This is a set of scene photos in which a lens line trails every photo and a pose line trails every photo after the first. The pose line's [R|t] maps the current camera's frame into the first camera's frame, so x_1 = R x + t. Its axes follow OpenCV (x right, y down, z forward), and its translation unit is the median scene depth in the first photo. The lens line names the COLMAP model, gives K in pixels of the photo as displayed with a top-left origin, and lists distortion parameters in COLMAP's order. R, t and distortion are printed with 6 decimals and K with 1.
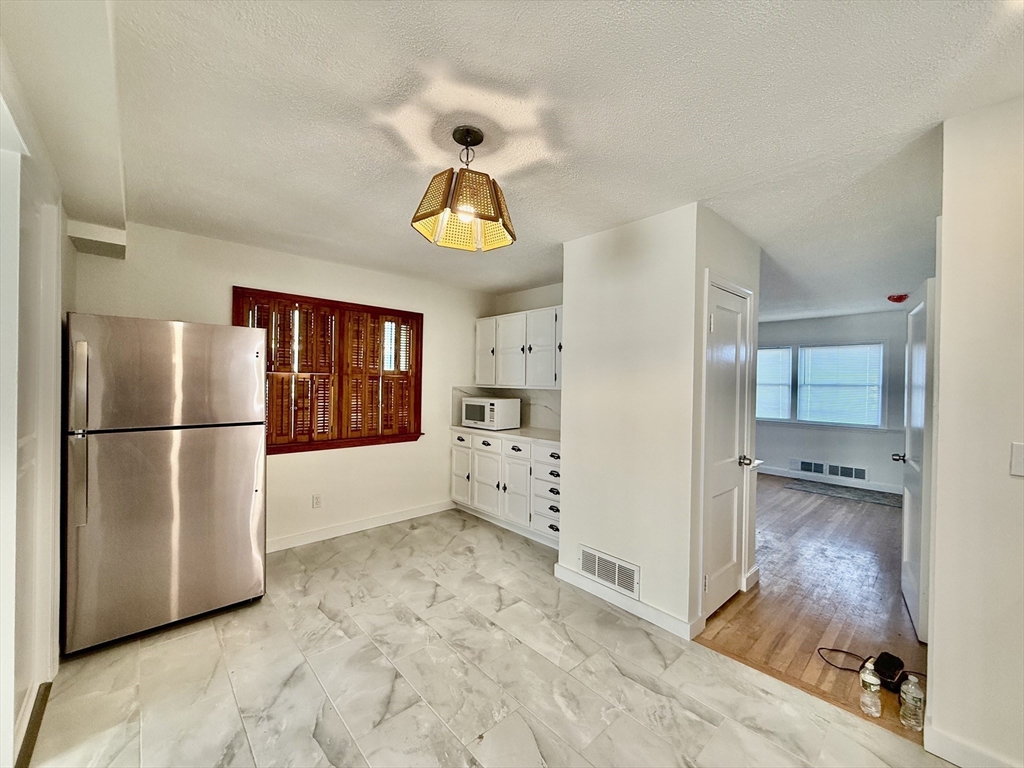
lens RADIAL K [[407.8, 0, 507.4], [0, 407.8, 383.2], [0, 0, 1]] dist [0.000572, -0.000062]
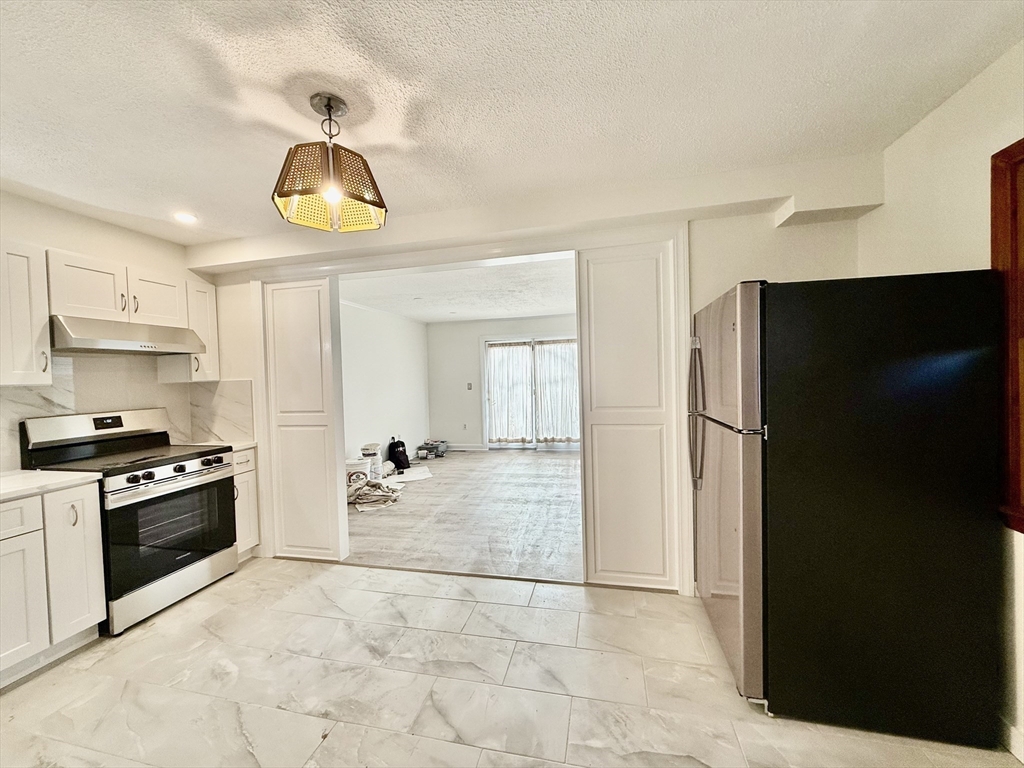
lens RADIAL K [[407.8, 0, 510.9], [0, 407.8, 385.9], [0, 0, 1]] dist [0.000572, -0.000062]
pose [[-0.824679, 0.026454, -0.564983, 0.086954], [0.019907, 0.999644, 0.017749, 0.009870], [0.565251, 0.003390, -0.824912, 1.830018]]
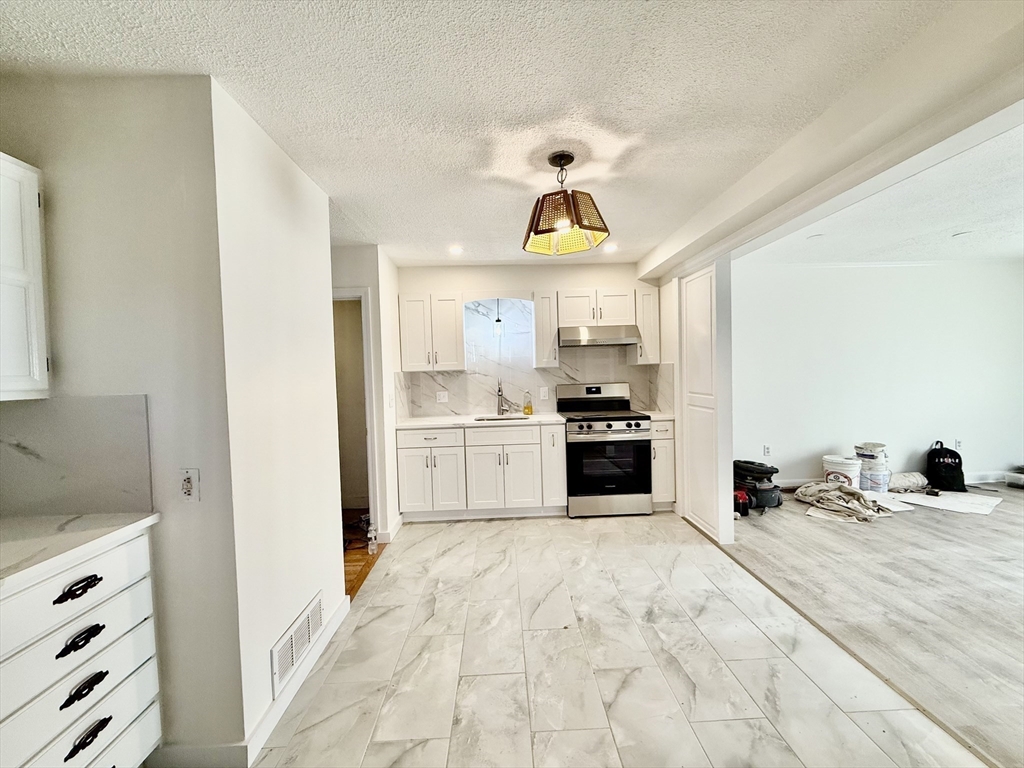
lens RADIAL K [[407.8, 0, 507.6], [0, 407.8, 386.0], [0, 0, 1]] dist [0.000572, -0.000062]
pose [[-0.754210, -0.015256, 0.656456, -0.709235], [0.020332, 0.998708, 0.046569, -0.004720], [-0.656318, 0.048469, -0.752926, 1.871750]]
